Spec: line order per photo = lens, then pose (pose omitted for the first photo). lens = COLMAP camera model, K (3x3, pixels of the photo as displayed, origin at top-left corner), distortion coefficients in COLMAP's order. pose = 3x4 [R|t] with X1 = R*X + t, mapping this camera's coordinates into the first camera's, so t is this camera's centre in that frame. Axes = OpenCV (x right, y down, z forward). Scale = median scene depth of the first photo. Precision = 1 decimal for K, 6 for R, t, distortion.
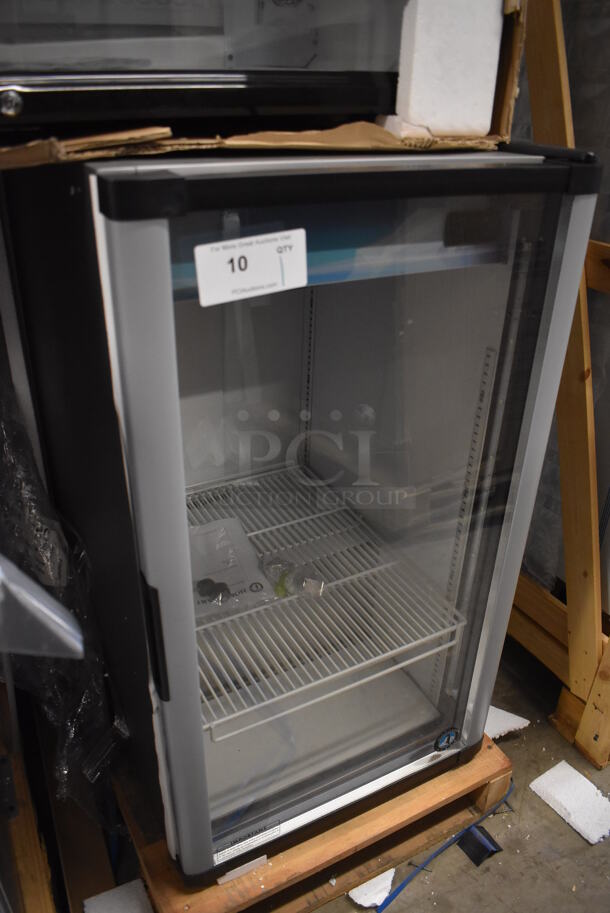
lens RADIAL K [[711.5, 0, 306.5], [0, 711.5, 451.9], [0, 0, 1]] dist [-0.084582, 0.002665]
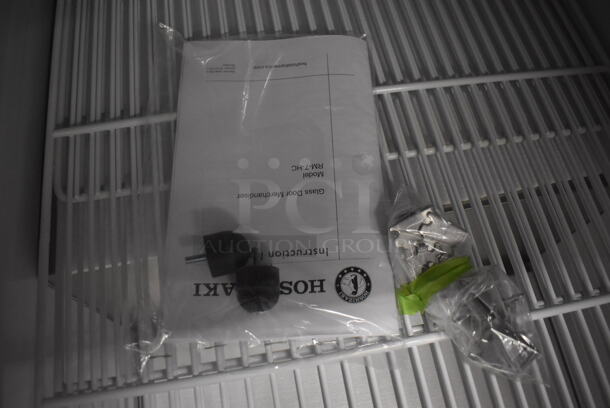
lens RADIAL K [[475.4, 0, 305.0], [0, 475.4, 204.0], [0, 0, 1]] dist [-0.084582, 0.002665]
pose [[0.946225, 0.297313, -0.127529, -0.111664], [-0.172181, 0.796560, 0.579522, 0.022723], [0.273884, -0.526400, 0.804917, 1.197699]]
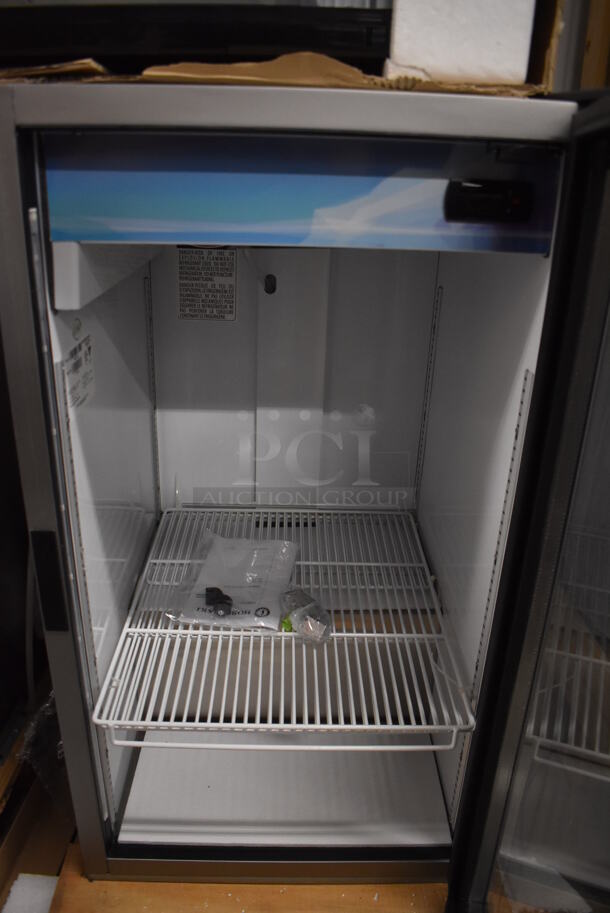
lens RADIAL K [[714.7, 0, 305.0], [0, 714.7, 456.5], [0, 0, 1]] dist [-0.073959, 0.001838]
pose [[0.881792, 0.183857, -0.434327, 0.488551], [-0.228600, 0.972098, -0.052610, 0.050720], [0.412536, 0.145678, 0.899218, 0.271262]]
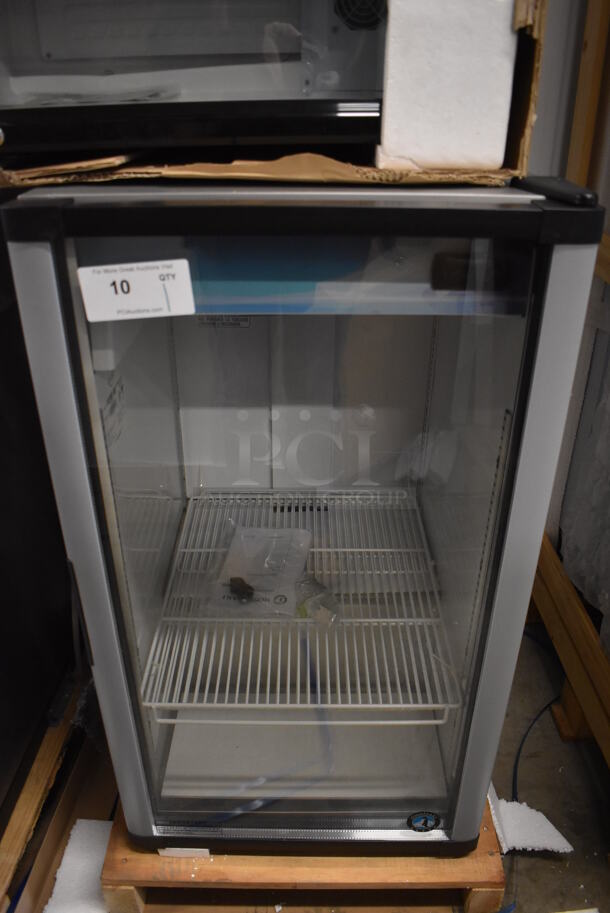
lens RADIAL K [[711.5, 0, 306.5], [0, 711.5, 451.9], [0, 0, 1]] dist [-0.084582, 0.002665]
pose [[0.874128, 0.208394, -0.438717, 0.536089], [-0.211660, 0.976437, 0.042089, -0.098894], [0.437151, 0.056068, 0.897639, 0.135239]]
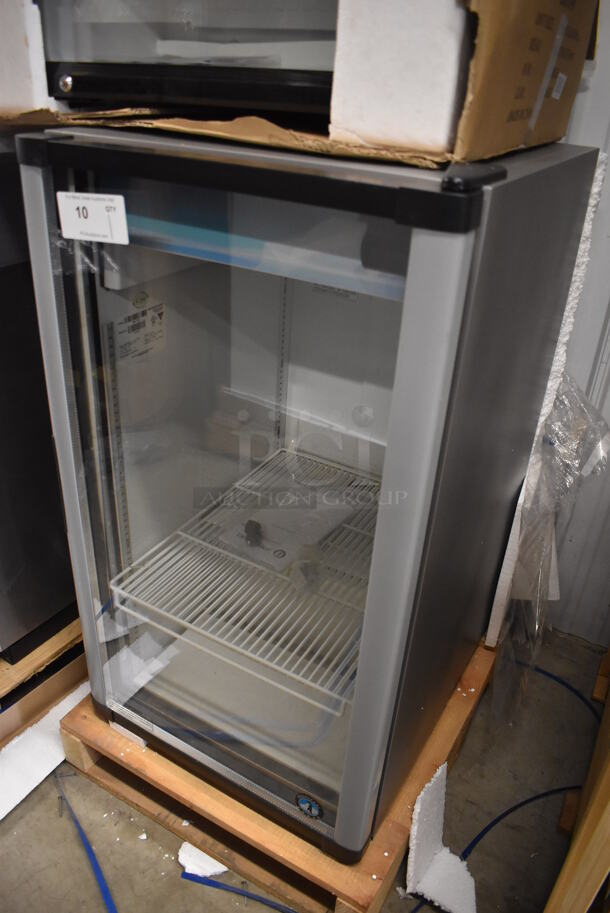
lens RADIAL K [[711.5, 0, 306.5], [0, 711.5, 451.9], [0, 0, 1]] dist [-0.084582, 0.002665]
pose [[0.518176, 0.423306, -0.743173, 0.997988], [-0.441912, 0.876466, 0.191105, -0.243285], [0.732262, 0.229391, 0.641228, 0.458047]]
